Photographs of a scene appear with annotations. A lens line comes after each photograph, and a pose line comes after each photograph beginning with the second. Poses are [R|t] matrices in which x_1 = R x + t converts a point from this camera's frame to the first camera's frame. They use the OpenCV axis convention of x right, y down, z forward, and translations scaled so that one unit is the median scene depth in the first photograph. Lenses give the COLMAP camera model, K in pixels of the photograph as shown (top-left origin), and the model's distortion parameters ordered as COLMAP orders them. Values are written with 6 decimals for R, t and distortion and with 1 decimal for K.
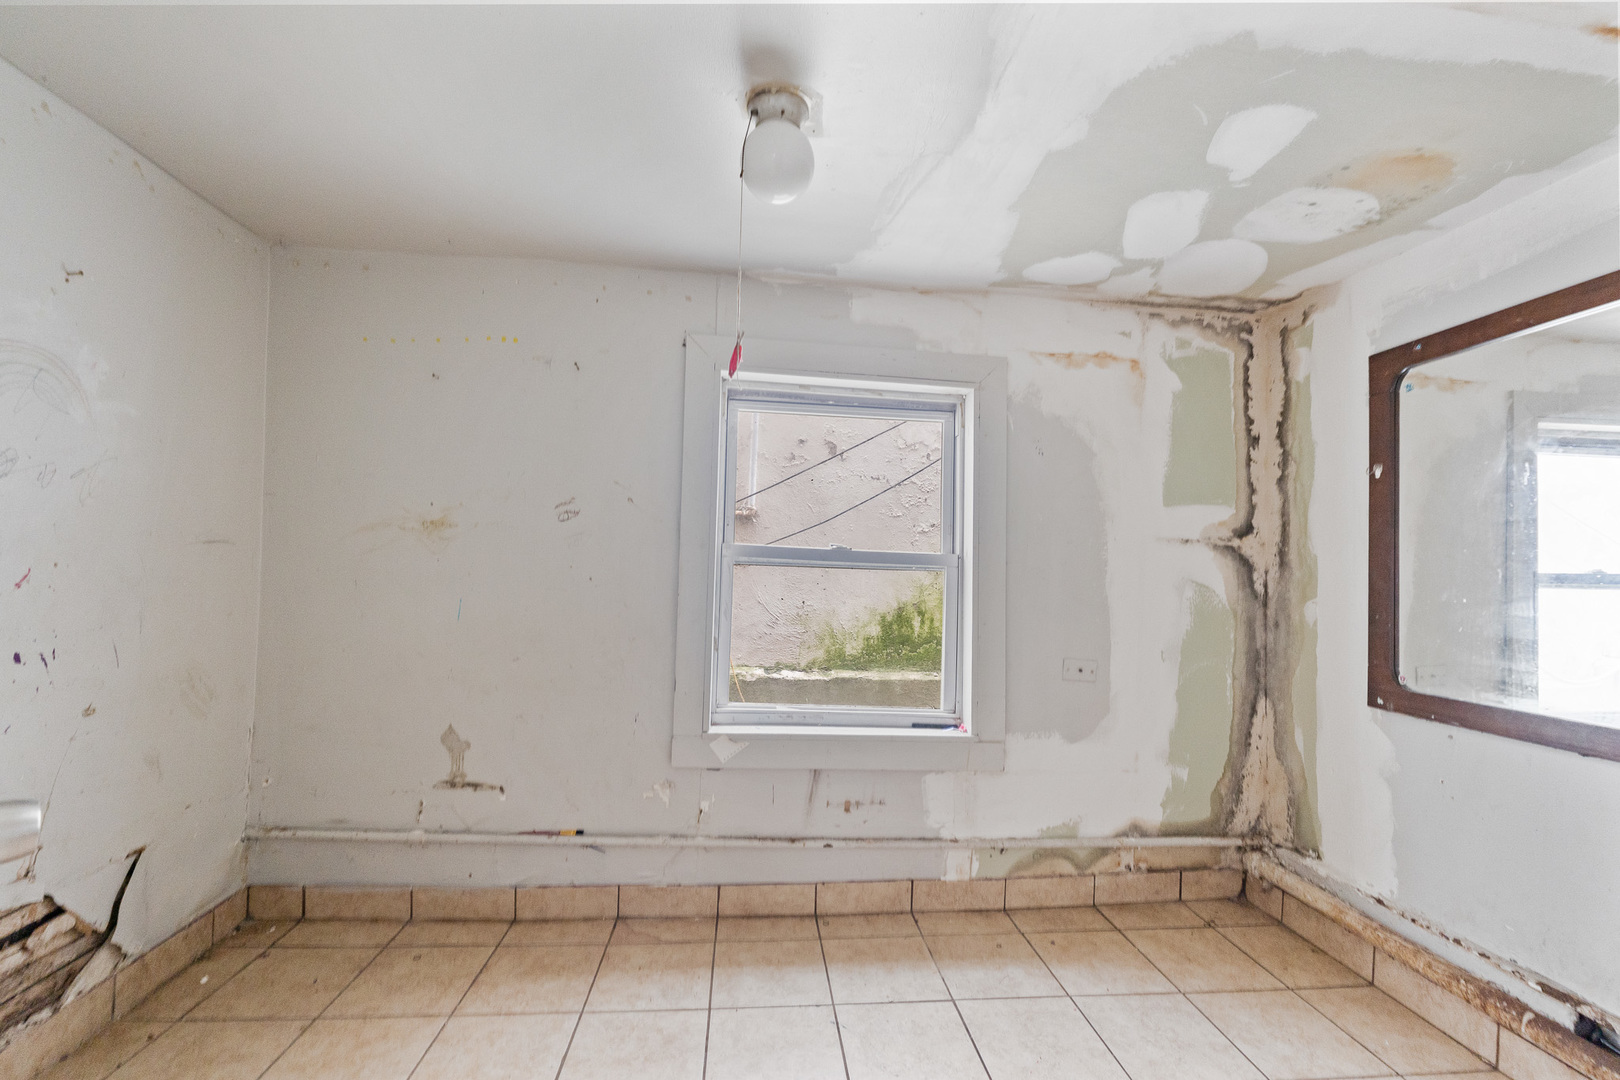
lens RADIAL K [[678.5, 0, 811.9], [0, 678.5, 552.9], [0, 0, 1]] dist [-0.007785, -0.000595]
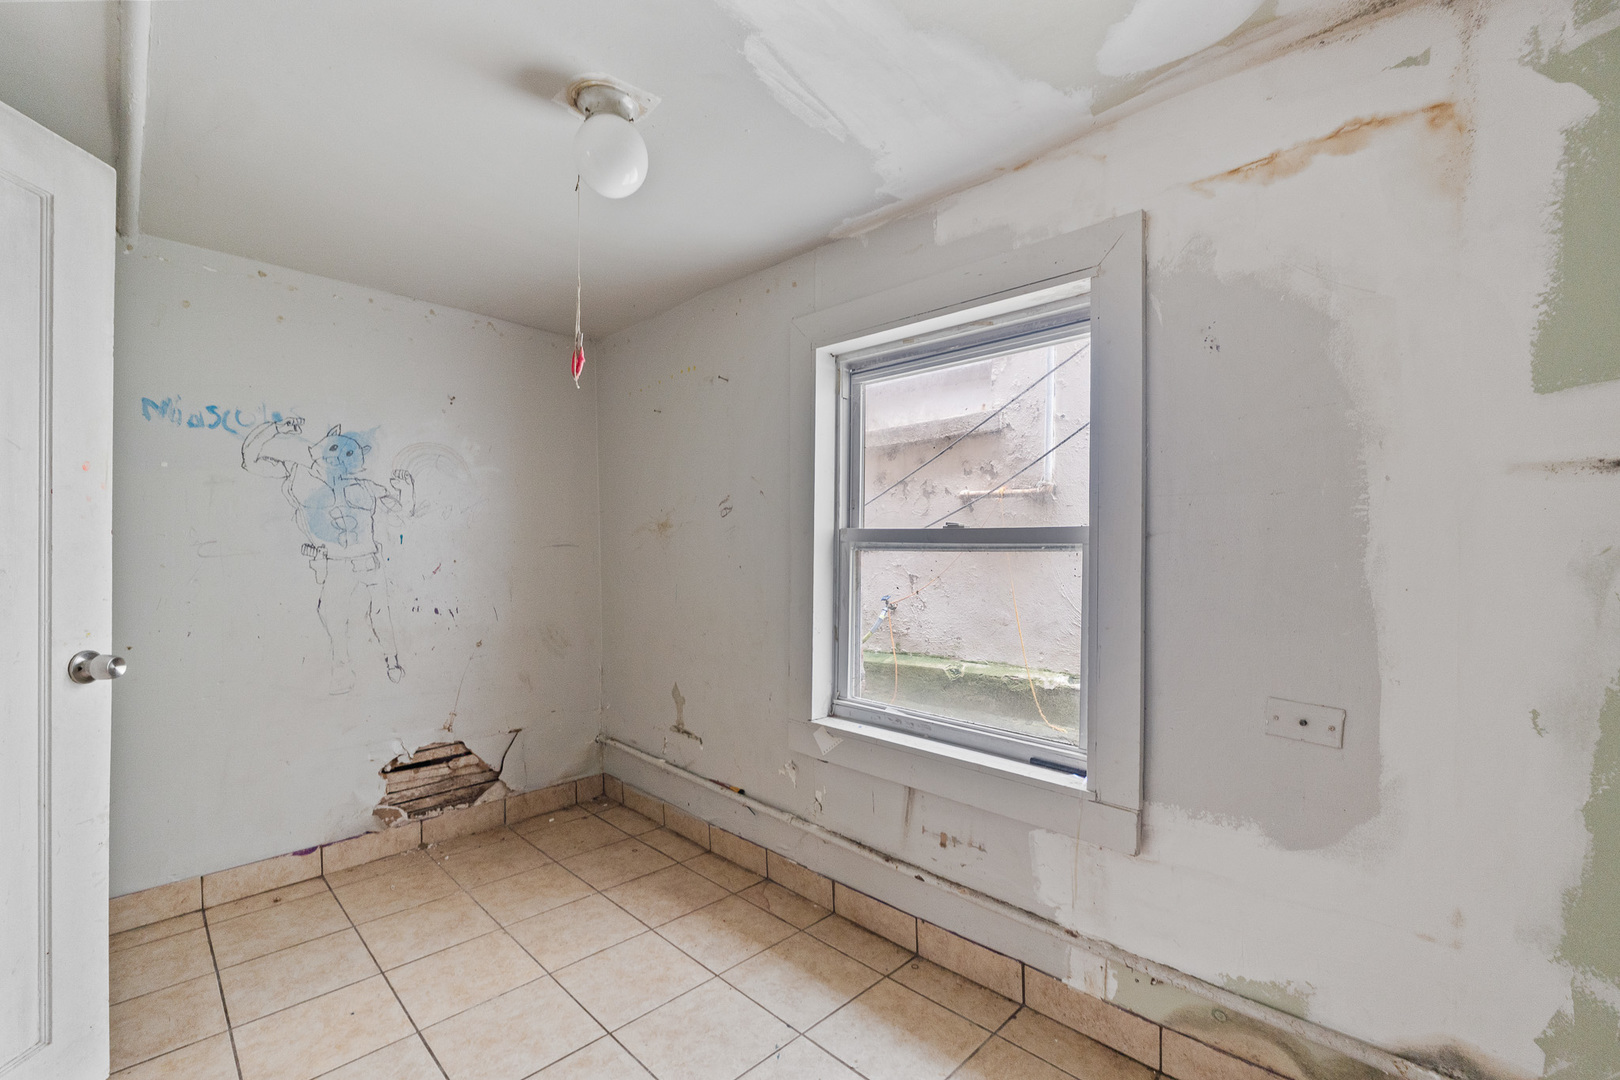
lens RADIAL K [[694.0, 0, 809.1], [0, 694.0, 567.0], [0, 0, 1]] dist [-0.007287, -0.000188]
pose [[0.636904, -0.012352, -0.770844, 0.614490], [0.032453, 0.999415, 0.010800, 0.029246], [0.770260, -0.031895, 0.636932, 0.356446]]
